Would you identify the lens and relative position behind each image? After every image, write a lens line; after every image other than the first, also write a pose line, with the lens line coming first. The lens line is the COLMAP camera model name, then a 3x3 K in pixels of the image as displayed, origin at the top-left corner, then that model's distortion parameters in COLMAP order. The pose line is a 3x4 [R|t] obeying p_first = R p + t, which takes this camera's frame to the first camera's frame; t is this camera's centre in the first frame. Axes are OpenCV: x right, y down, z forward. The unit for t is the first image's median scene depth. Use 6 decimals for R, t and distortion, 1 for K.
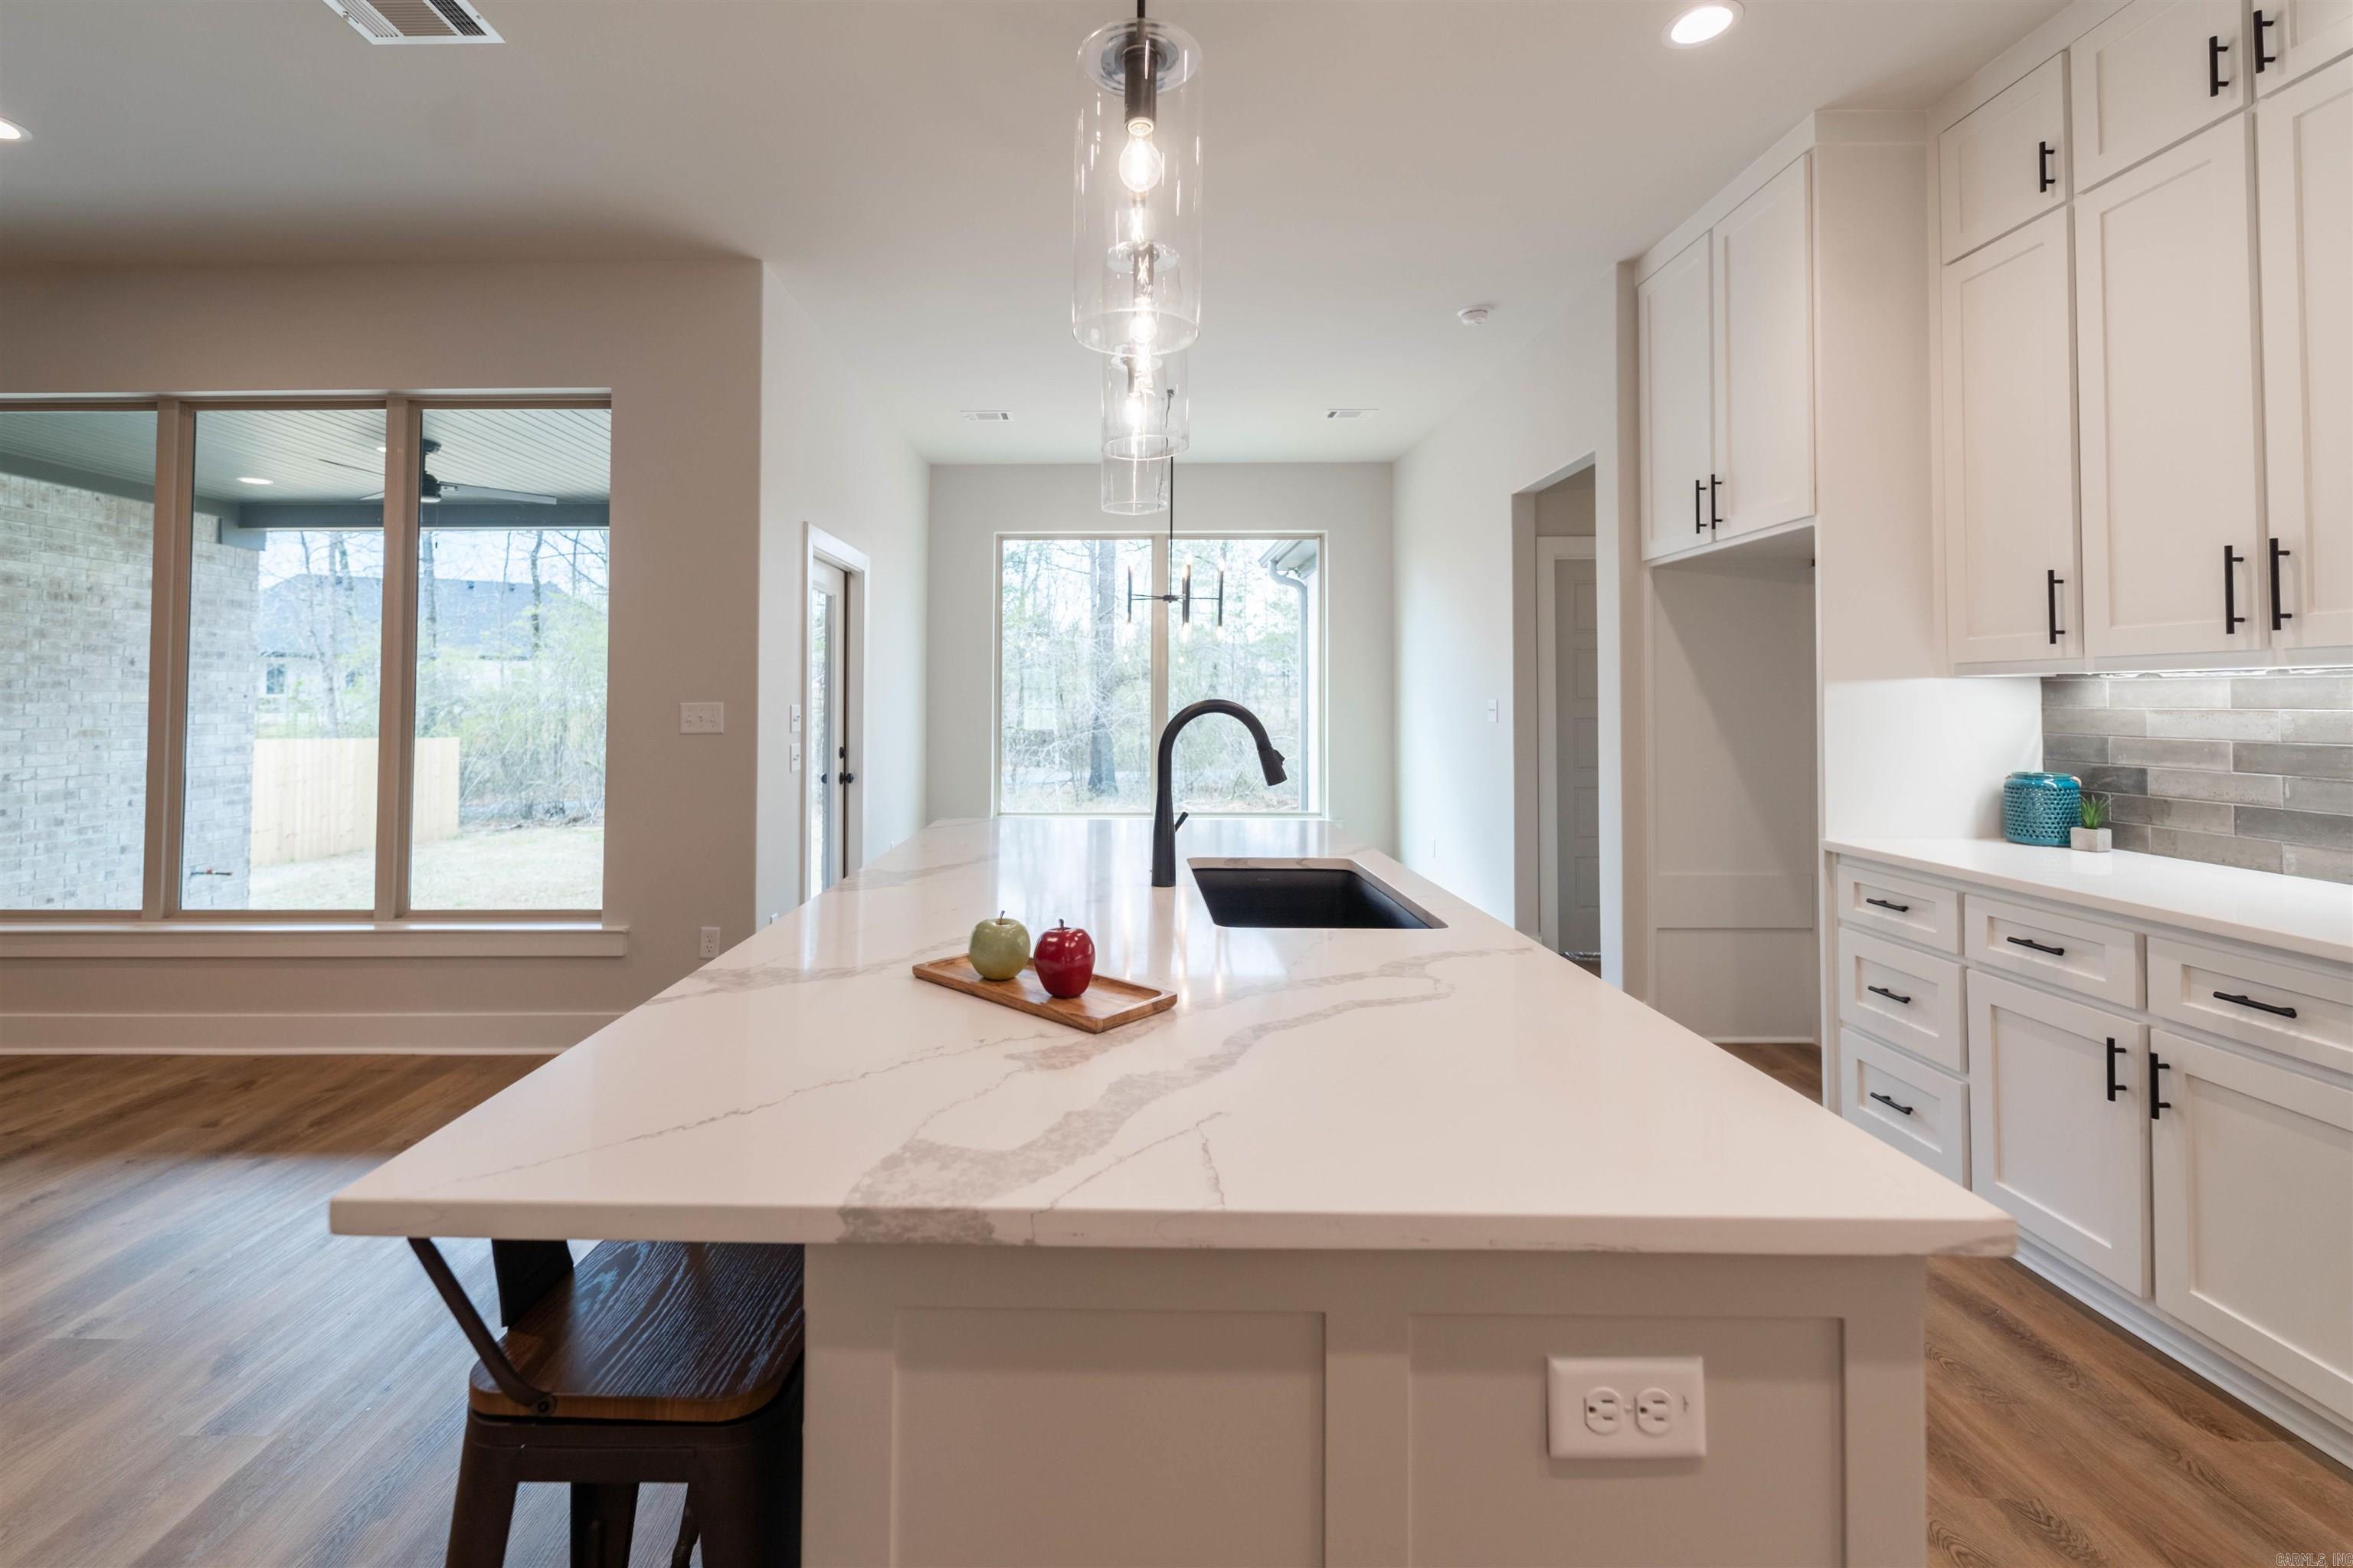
lens RADIAL K [[1002.4, 0, 1093.9], [0, 1002.4, 678.6], [0, 0, 1]] dist [0.000379, -0.000304]
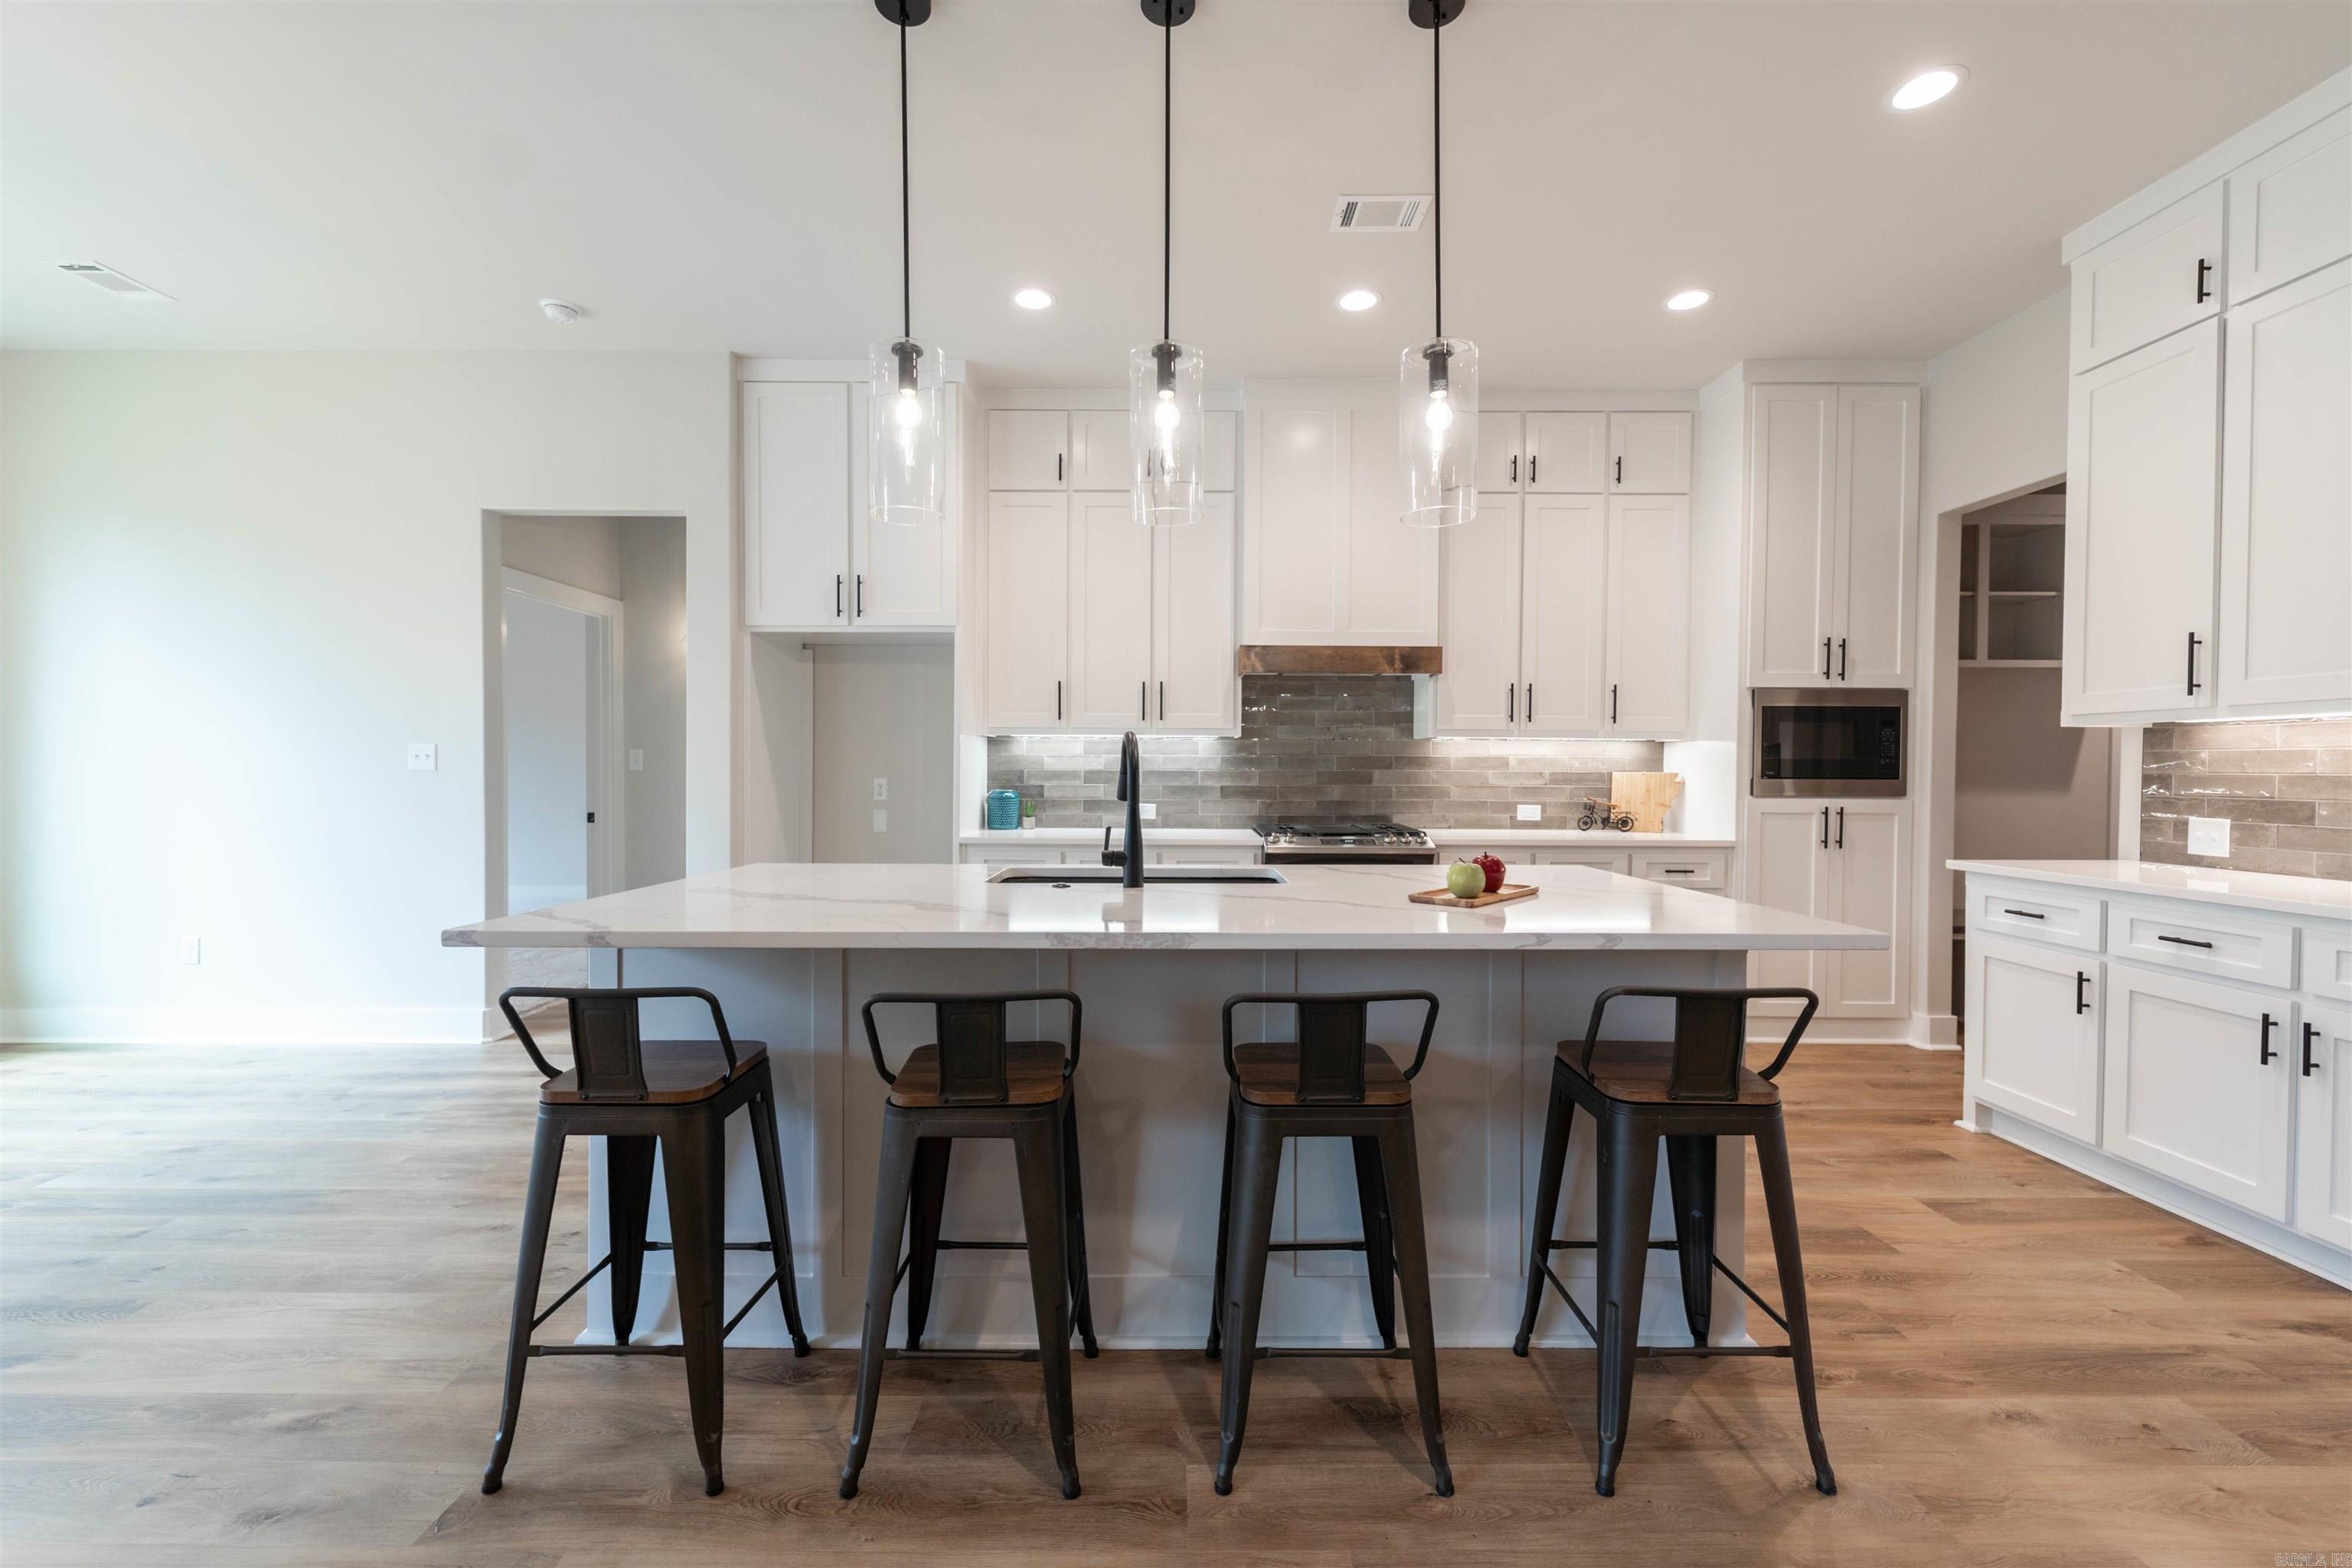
lens RADIAL K [[967.4, 0, 1164.7], [0, 967.4, 787.9], [0, 0, 1]] dist [0.008133, -0.002864]
pose [[-0.023325, -0.018571, 0.999555, -0.871119], [-0.027435, 0.999463, 0.017929, 0.054732], [-0.999351, -0.027005, -0.023822, 0.808198]]
